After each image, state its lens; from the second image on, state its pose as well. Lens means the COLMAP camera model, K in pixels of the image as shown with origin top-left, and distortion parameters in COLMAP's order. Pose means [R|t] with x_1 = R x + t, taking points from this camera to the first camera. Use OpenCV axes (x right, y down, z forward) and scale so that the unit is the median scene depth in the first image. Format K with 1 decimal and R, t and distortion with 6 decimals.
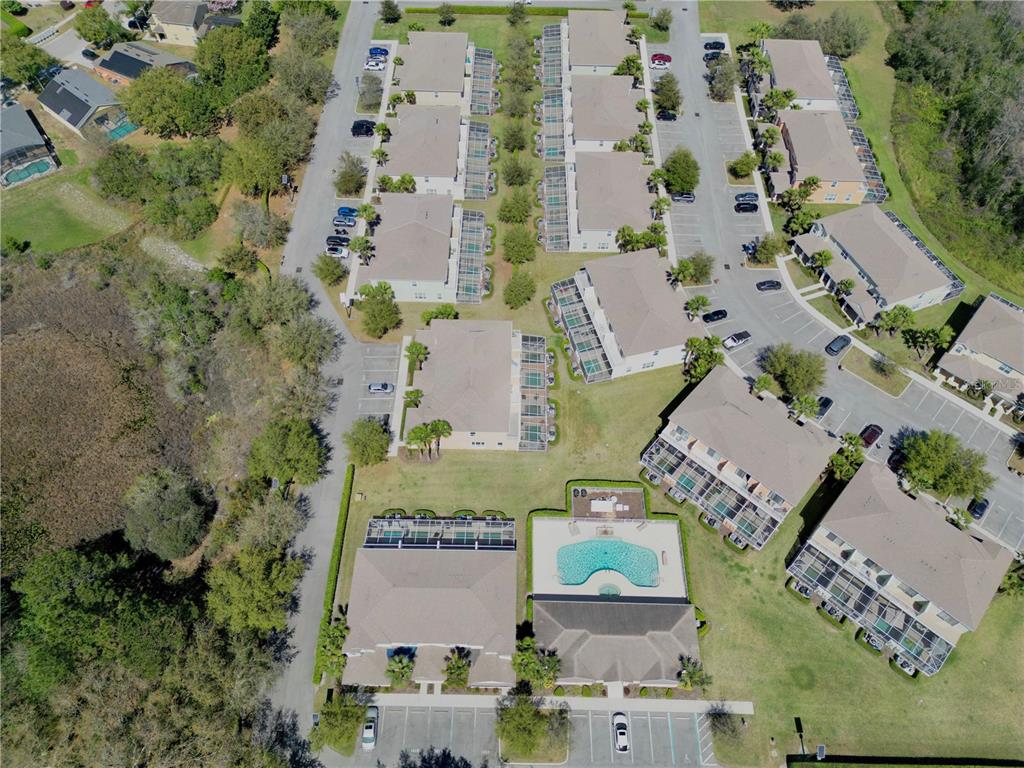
lens RADIAL K [[714.9, 0, 512.0], [0, 714.9, 384.0], [0, 0, 1]] dist [0.045657, -0.001981]
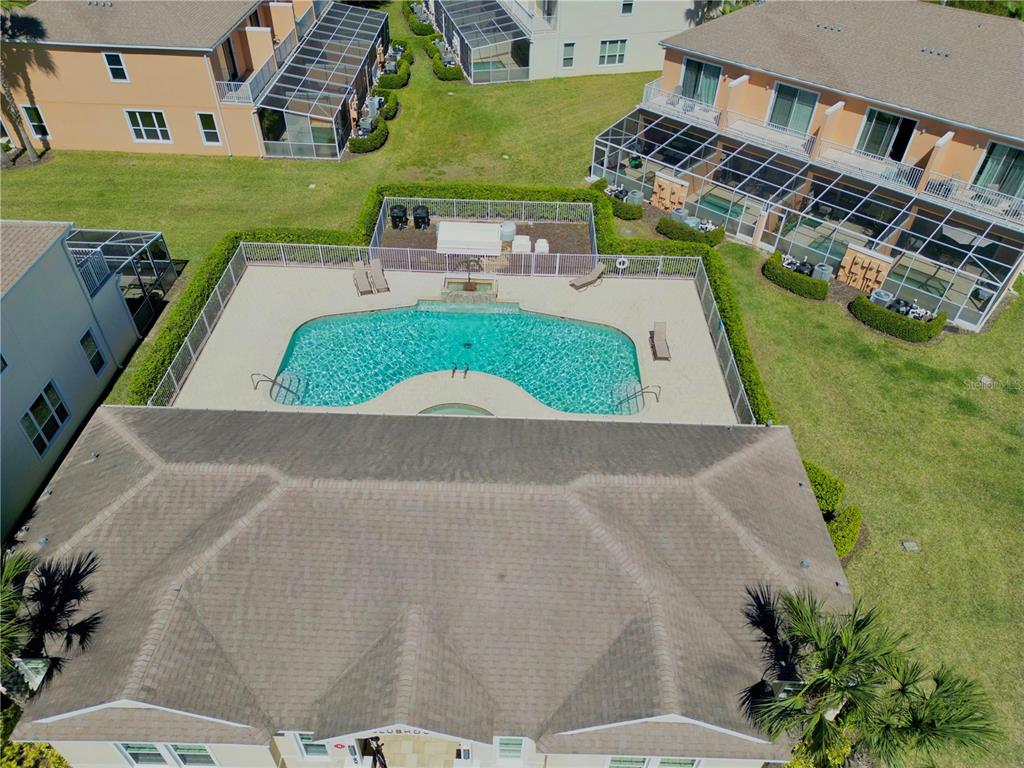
lens RADIAL K [[714.9, 0, 512.0], [0, 714.9, 384.0], [0, 0, 1]] dist [0.045657, -0.001981]
pose [[0.999939, 0.010568, 0.003228, 0.149726], [-0.009459, 0.969638, -0.244363, 0.327446], [-0.005713, 0.244318, 0.969678, 0.714516]]
